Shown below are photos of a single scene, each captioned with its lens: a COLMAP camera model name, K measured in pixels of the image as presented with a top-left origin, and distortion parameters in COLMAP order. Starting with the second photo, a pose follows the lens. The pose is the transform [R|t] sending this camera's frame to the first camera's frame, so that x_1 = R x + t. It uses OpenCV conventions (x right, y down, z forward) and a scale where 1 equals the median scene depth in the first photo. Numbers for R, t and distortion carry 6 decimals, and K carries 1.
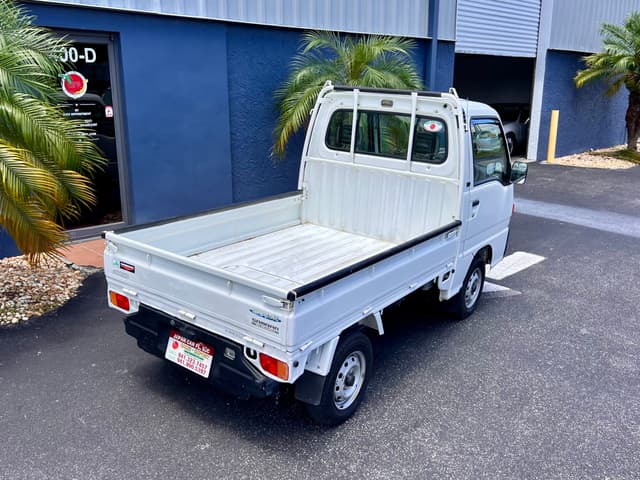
lens RADIAL K [[582.7, 0, 299.4], [0, 582.7, 238.4], [0, 0, 1]] dist [0.020887, 0.006299]
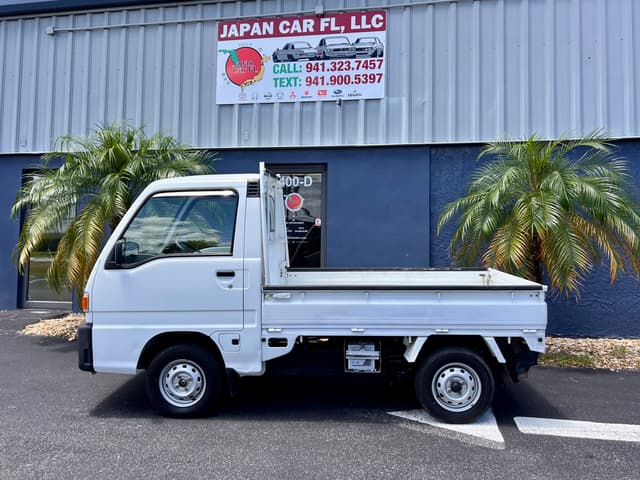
lens RADIAL K [[543.1, 0, 319.5], [0, 543.1, 225.1], [0, 0, 1]] dist [0.065555, -0.080660]
pose [[0.573700, -0.025601, -0.818665, 0.763613], [-0.217302, 0.958936, -0.182267, 0.007851], [0.789714, 0.282465, 0.544578, 0.412604]]
